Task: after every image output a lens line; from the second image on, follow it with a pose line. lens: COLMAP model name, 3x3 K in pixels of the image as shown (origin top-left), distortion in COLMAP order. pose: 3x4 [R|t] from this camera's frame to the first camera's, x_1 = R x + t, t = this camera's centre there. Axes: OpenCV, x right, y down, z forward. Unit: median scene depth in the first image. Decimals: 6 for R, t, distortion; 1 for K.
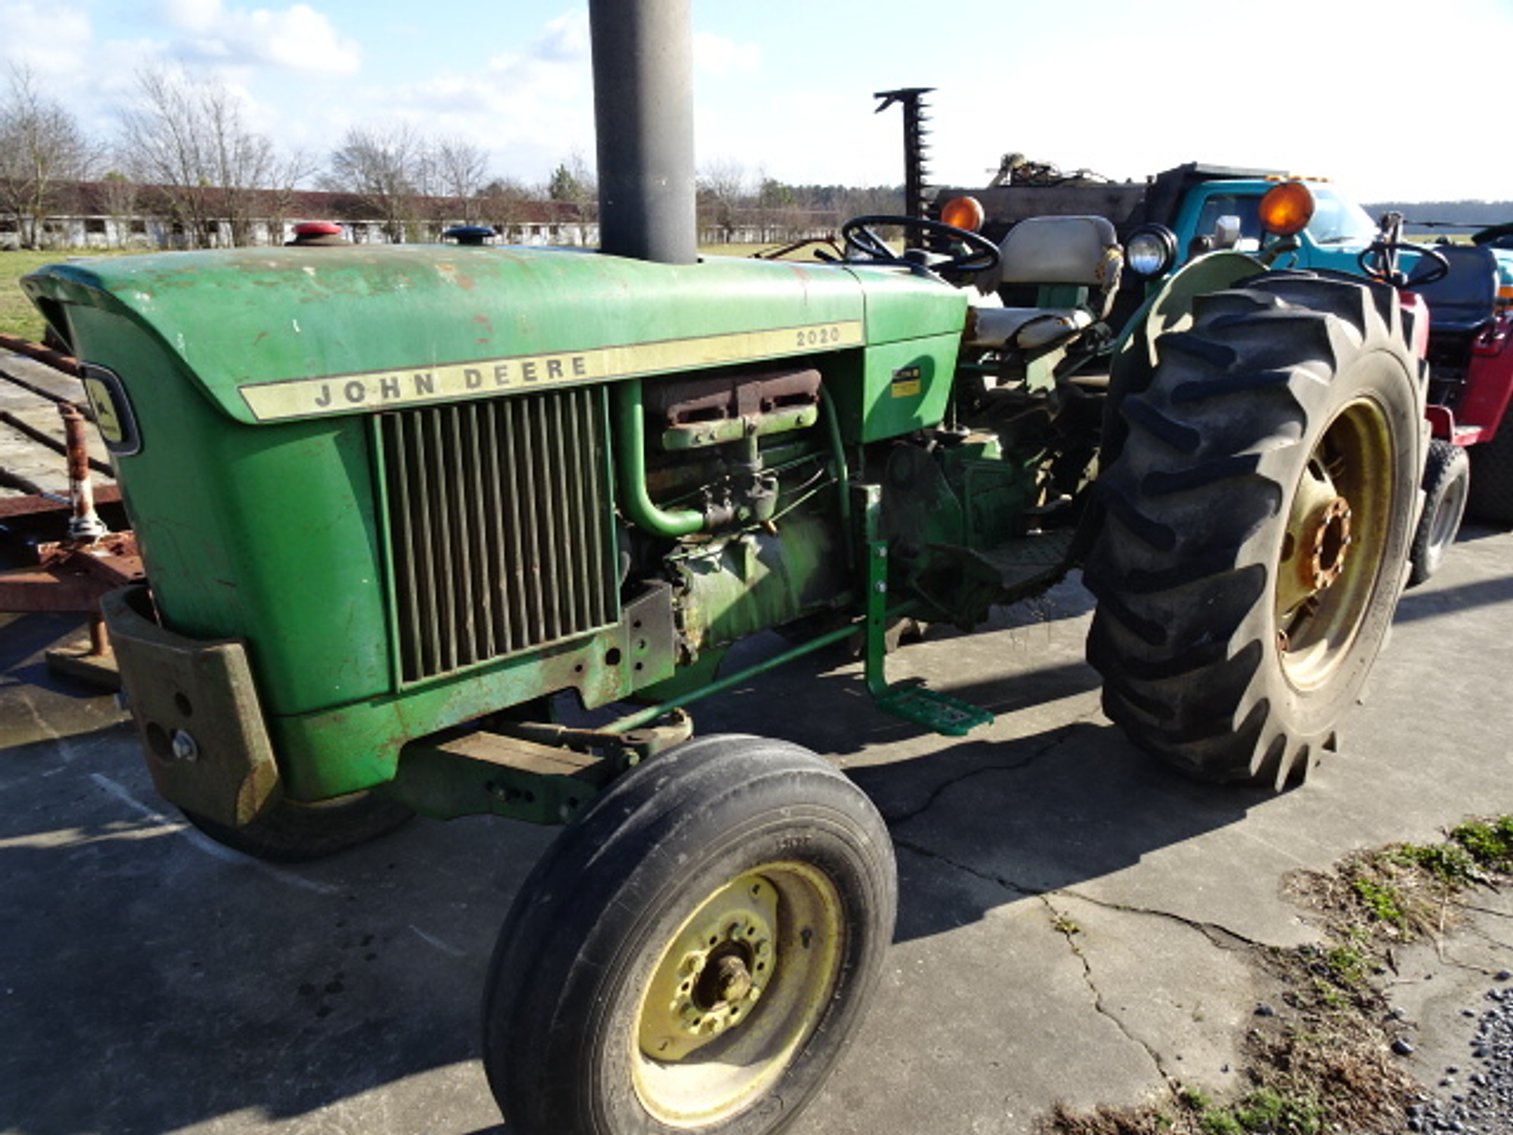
lens RADIAL K [[1127.6, 0, 746.8], [0, 1127.6, 566.1], [0, 0, 1]] dist [0.016753, 0.000881]
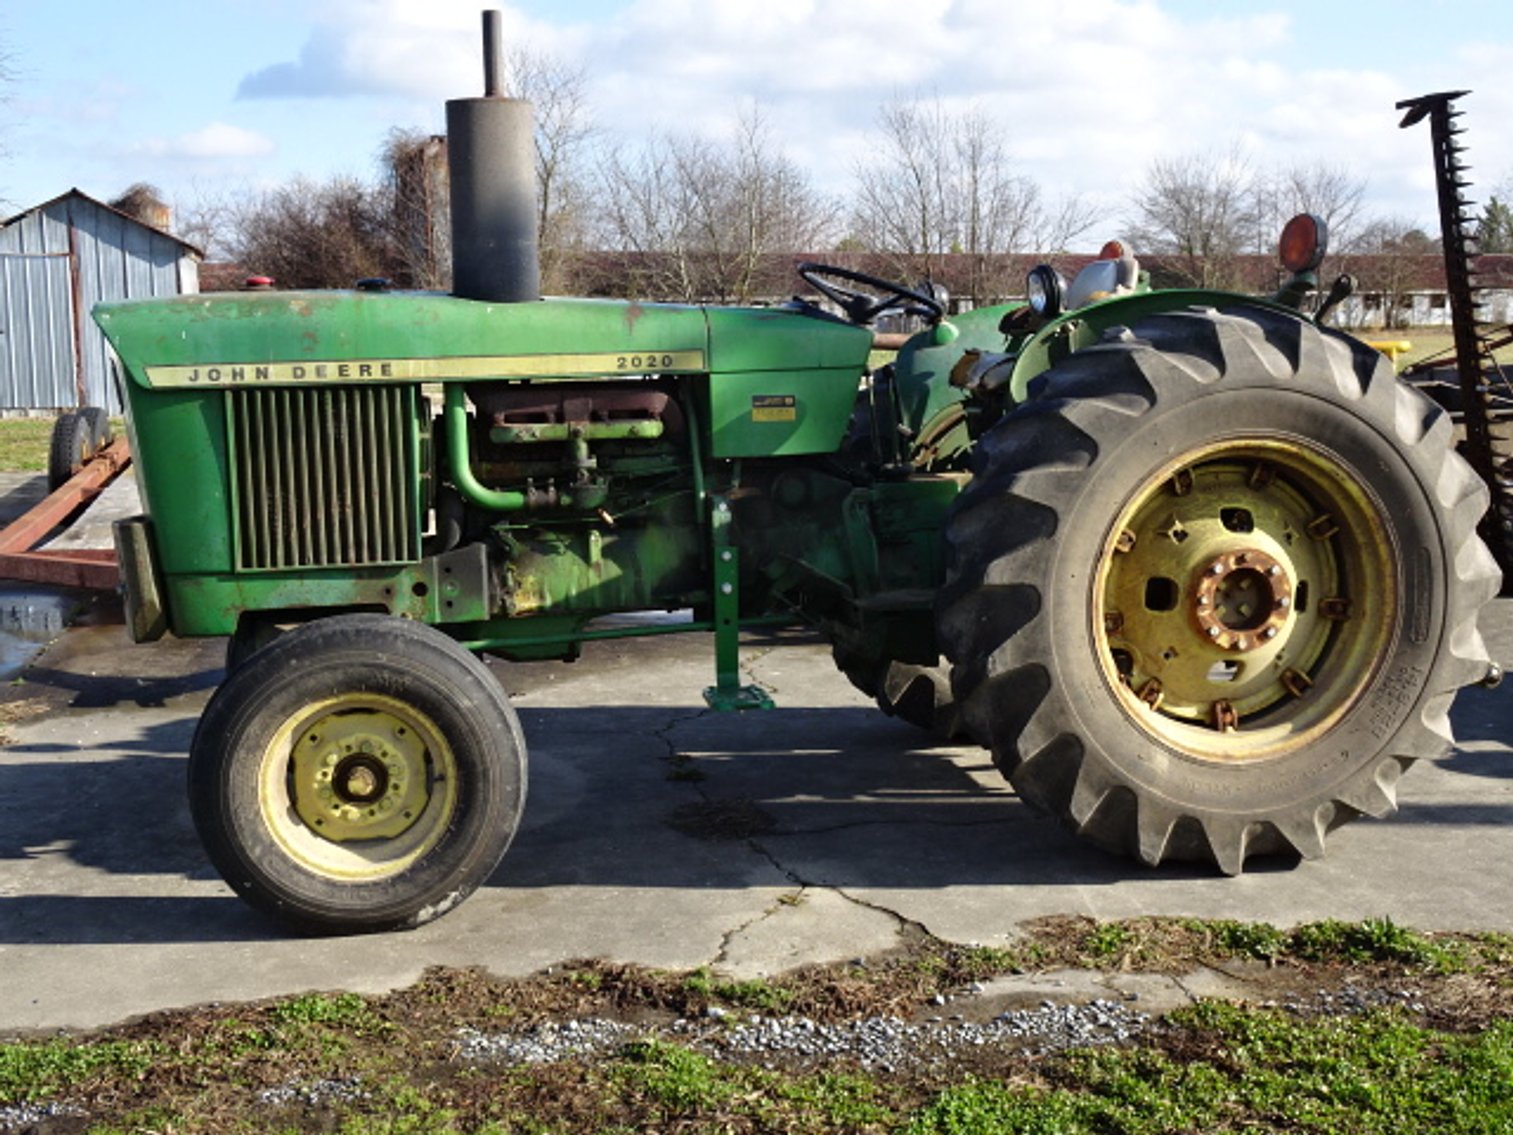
lens RADIAL K [[1827.3, 0, 754.4], [0, 1827.3, 572.1], [0, 0, 1]] dist [0.071757, 0.000000]
pose [[0.852174, 0.060867, -0.519706, 1.228276], [-0.135699, 0.984938, -0.107155, 0.218819], [0.505356, 0.161839, 0.847599, -0.583758]]
